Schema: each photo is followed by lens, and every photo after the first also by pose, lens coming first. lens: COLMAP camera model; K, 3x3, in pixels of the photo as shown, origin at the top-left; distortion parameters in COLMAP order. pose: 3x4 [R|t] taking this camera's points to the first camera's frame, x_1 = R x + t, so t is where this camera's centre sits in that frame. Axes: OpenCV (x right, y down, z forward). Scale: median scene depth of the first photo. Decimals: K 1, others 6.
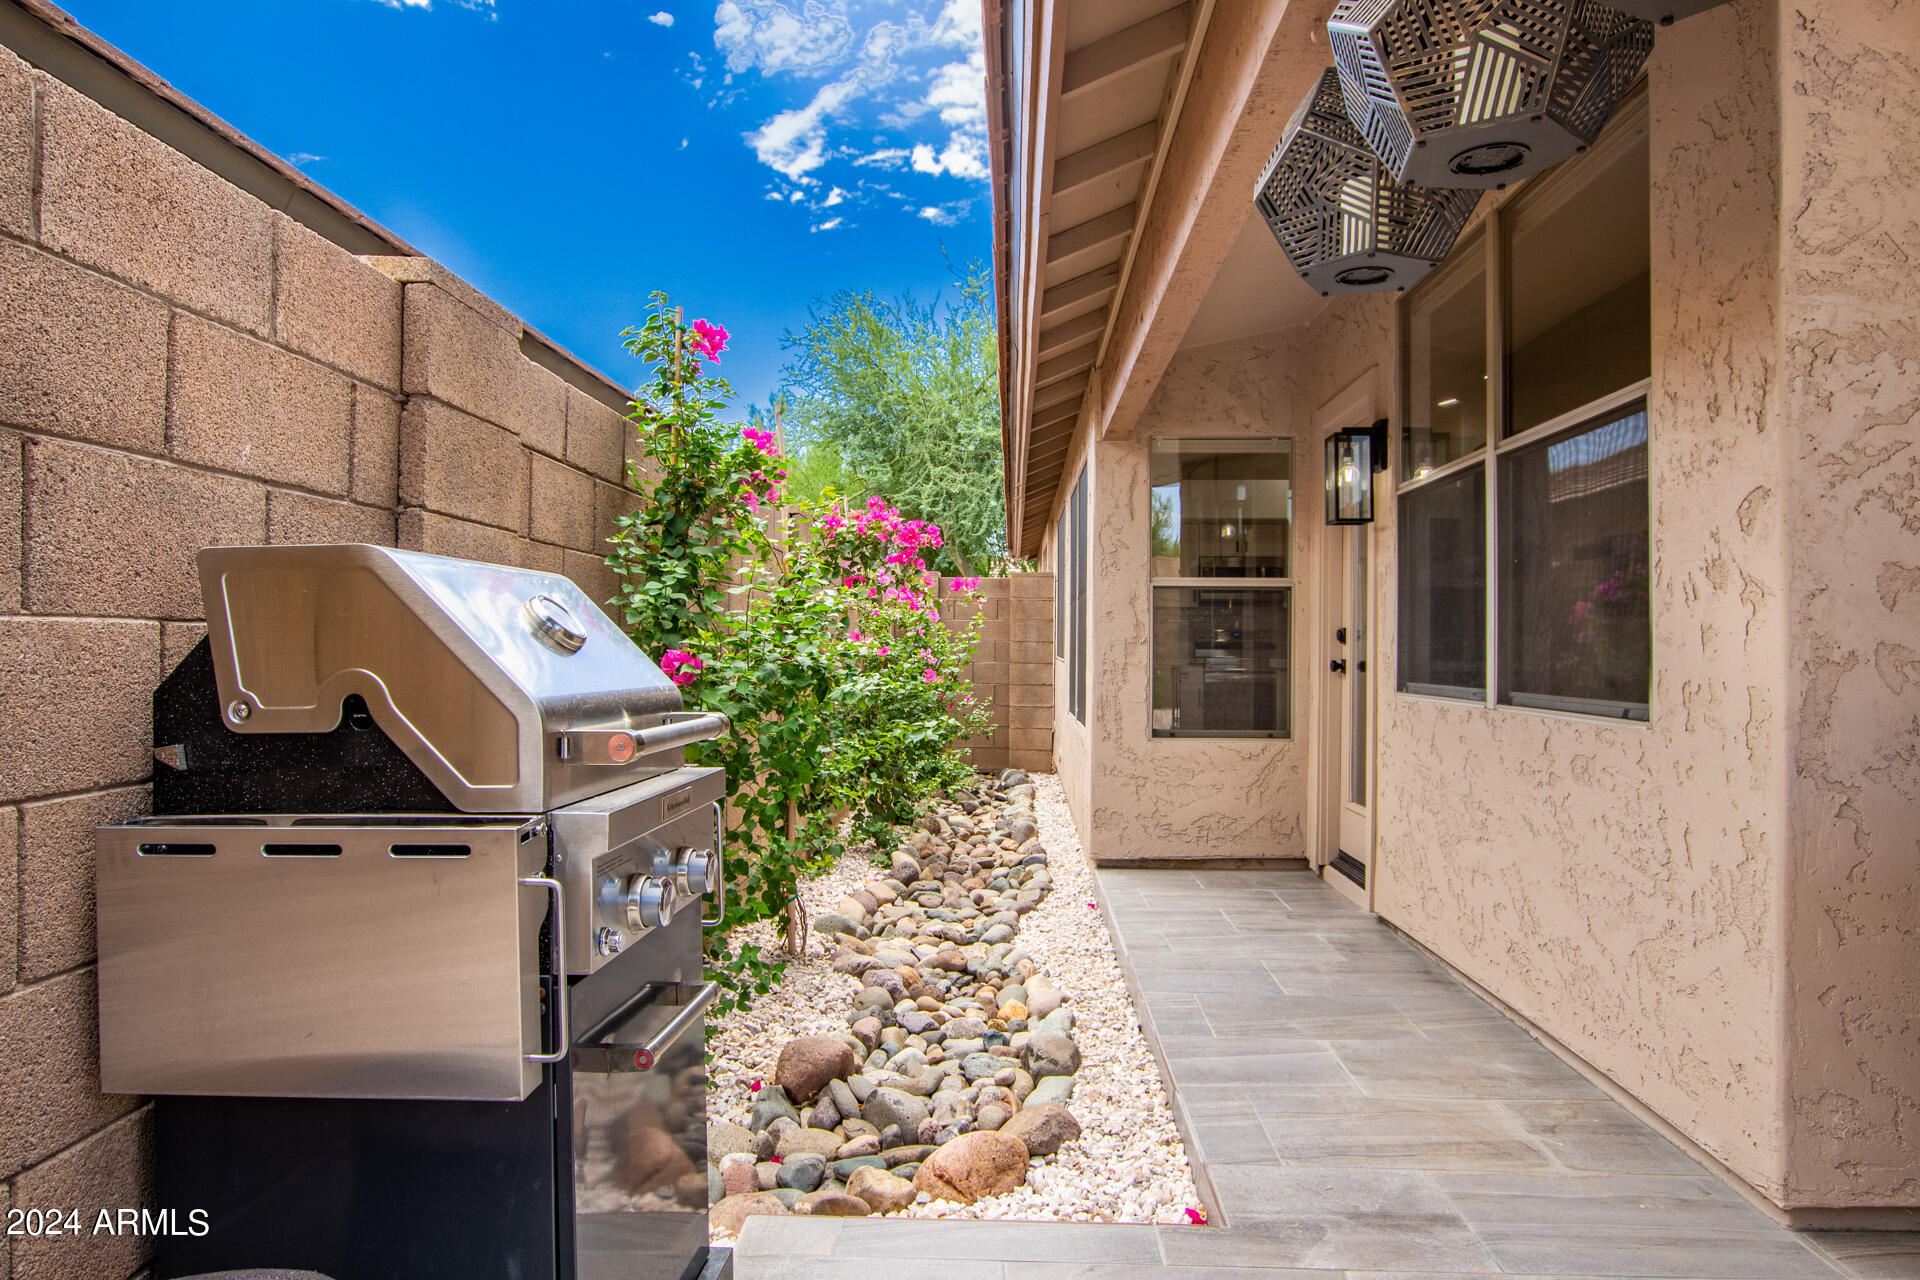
lens RADIAL K [[1165.4, 0, 980.2], [0, 1165.4, 631.9], [0, 0, 1]] dist [-0.006093, 0.000870]
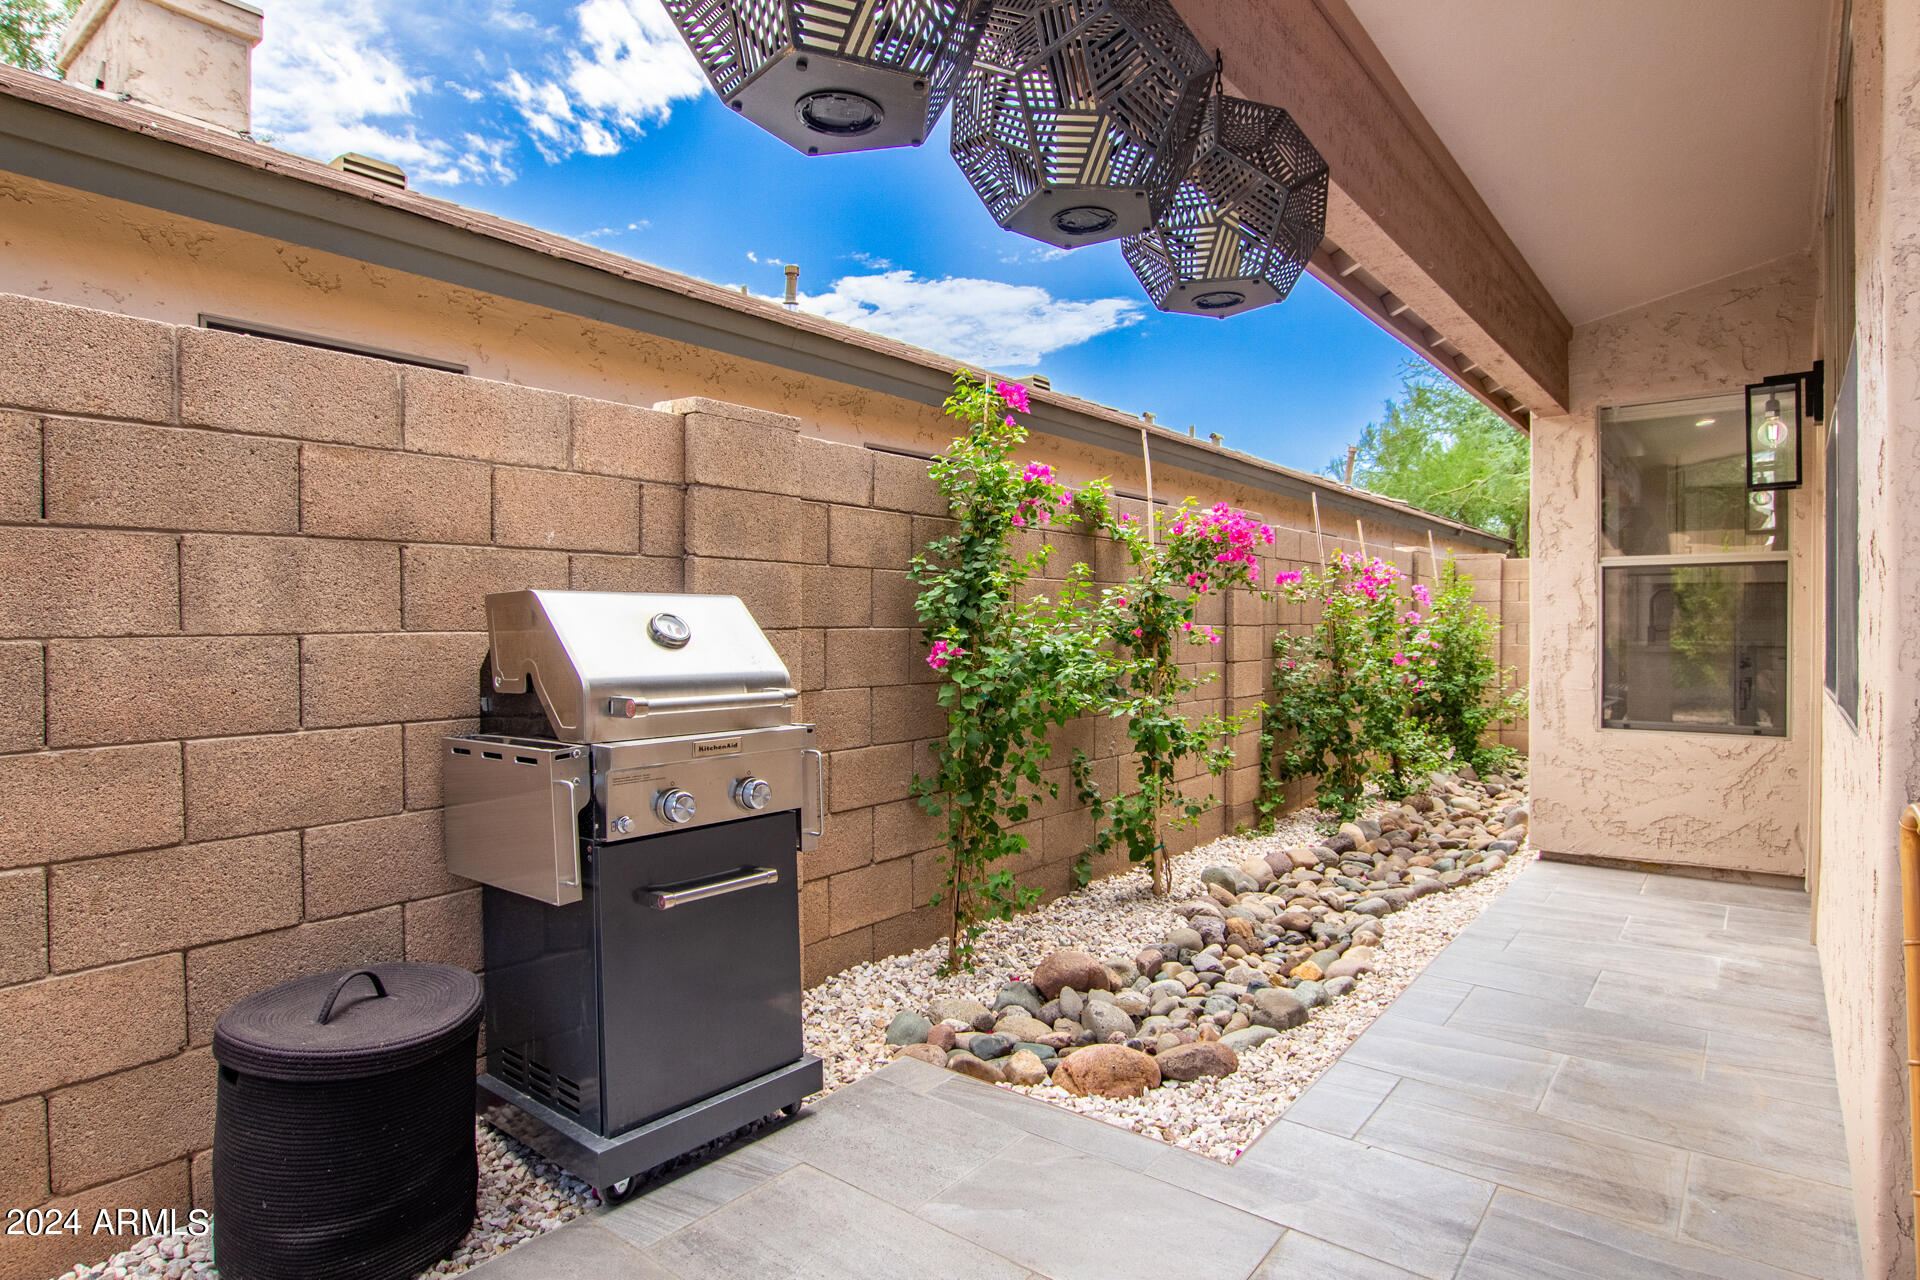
lens RADIAL K [[1039.0, 0, 956.0], [0, 1039.0, 635.3], [0, 0, 1]] dist [-0.030325, 0.008449]
pose [[0.799693, -0.003202, -0.600400, 0.500902], [0.015356, 0.999768, 0.015122, -0.009926], [0.600212, -0.021313, 0.799557, 0.061013]]
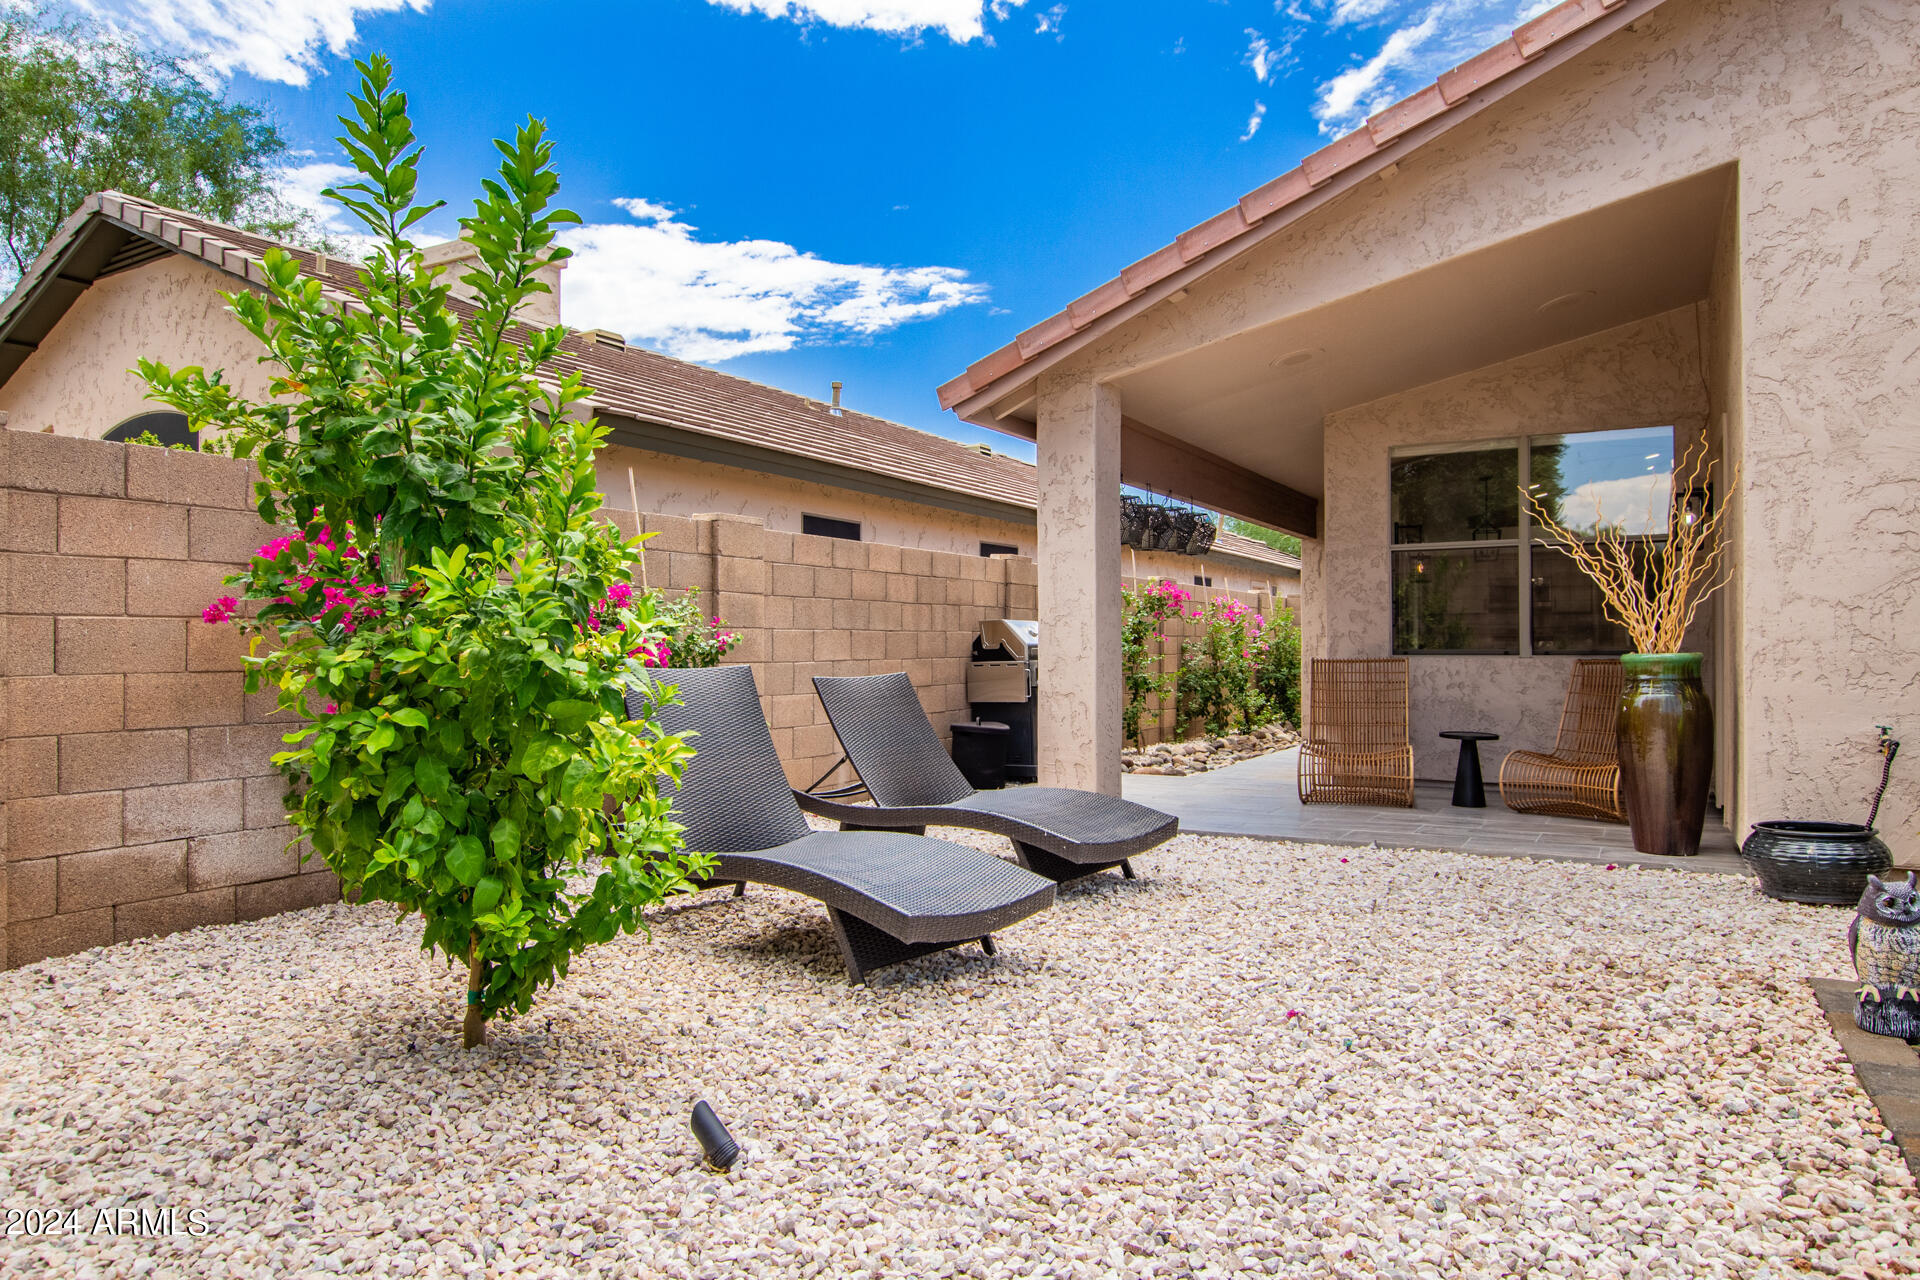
lens RADIAL K [[1183.0, 0, 960.0], [0, 1183.0, 640.0], [0, 0, 1]] dist [-0.009084, 0.000011]
pose [[0.878538, -0.011564, -0.477532, 1.255359], [0.013081, 0.999914, -0.000149, 0.019156], [0.477493, -0.006116, 0.878614, -2.553506]]
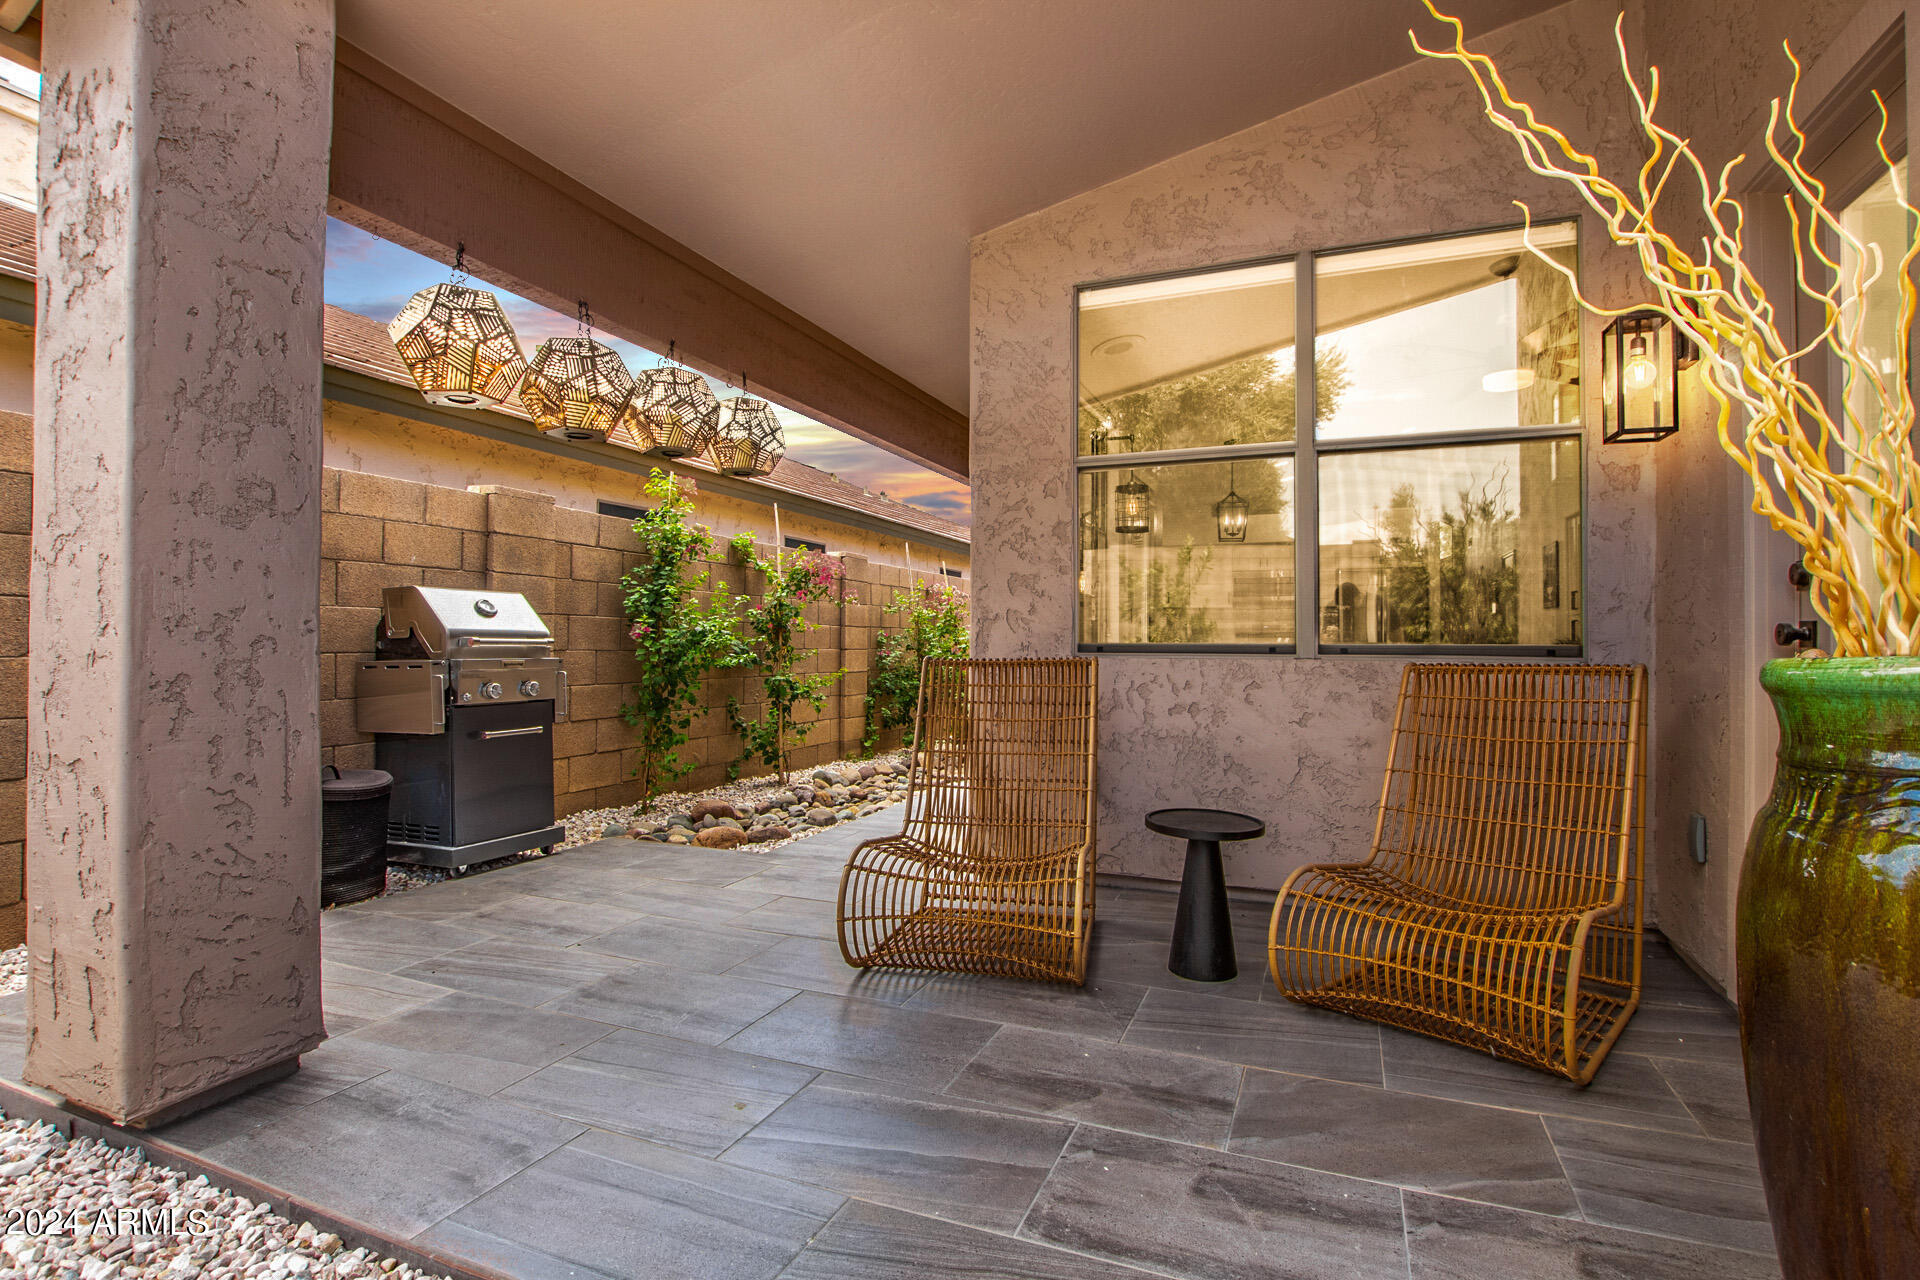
lens RADIAL K [[914.2, 0, 958.1], [0, 914.2, 635.2], [0, 0, 1]] dist [-0.024874, 0.000072]
pose [[0.935945, -0.006824, -0.352081, 1.075122], [0.006555, 0.999977, -0.001957, 0.050135], [0.352086, -0.000476, 0.935968, -0.546681]]
